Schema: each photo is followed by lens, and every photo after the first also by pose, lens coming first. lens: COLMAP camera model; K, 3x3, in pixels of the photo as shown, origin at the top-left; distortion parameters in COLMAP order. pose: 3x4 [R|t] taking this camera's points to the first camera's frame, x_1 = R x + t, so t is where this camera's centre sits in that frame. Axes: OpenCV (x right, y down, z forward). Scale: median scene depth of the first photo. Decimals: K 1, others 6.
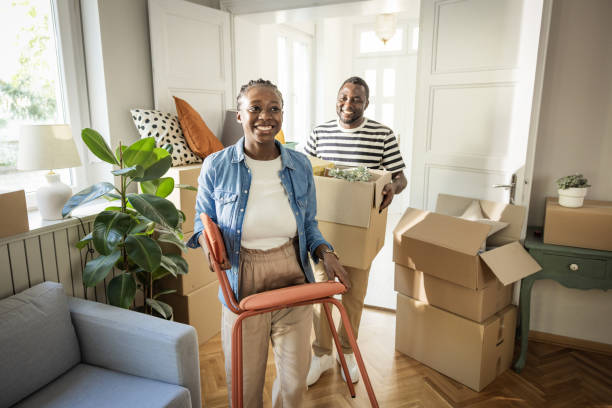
lens RADIAL K [[435.9, 0, 305.2], [0, 435.9, 204.0], [0, 0, 1]] dist [0.001318, -0.000832]
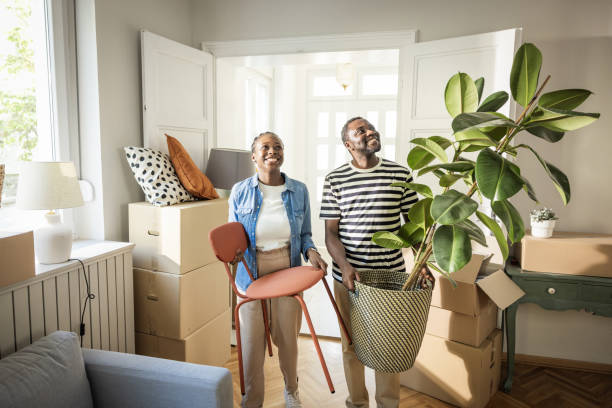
lens RADIAL K [[435.9, 0, 305.2], [0, 435.9, 204.0], [0, 0, 1]] dist [0.001318, -0.000832]
pose [[0.984711, -0.008864, 0.173969, -0.175826], [0.024037, 0.996065, -0.085309, 0.002083], [-0.172528, 0.088186, 0.981049, -0.010014]]
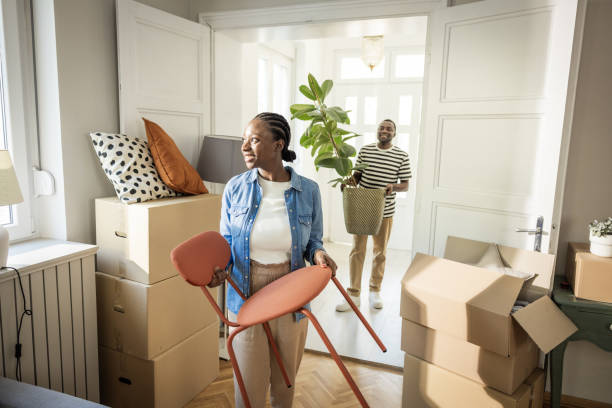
lens RADIAL K [[436.3, 0, 304.0], [0, 436.3, 204.2], [0, 0, 1]] dist [0.003974, -0.000400]
pose [[0.996794, 0.014155, 0.078750, -0.059753], [-0.009698, 0.998344, -0.056705, -0.038142], [-0.079422, 0.055759, 0.995280, 0.151002]]
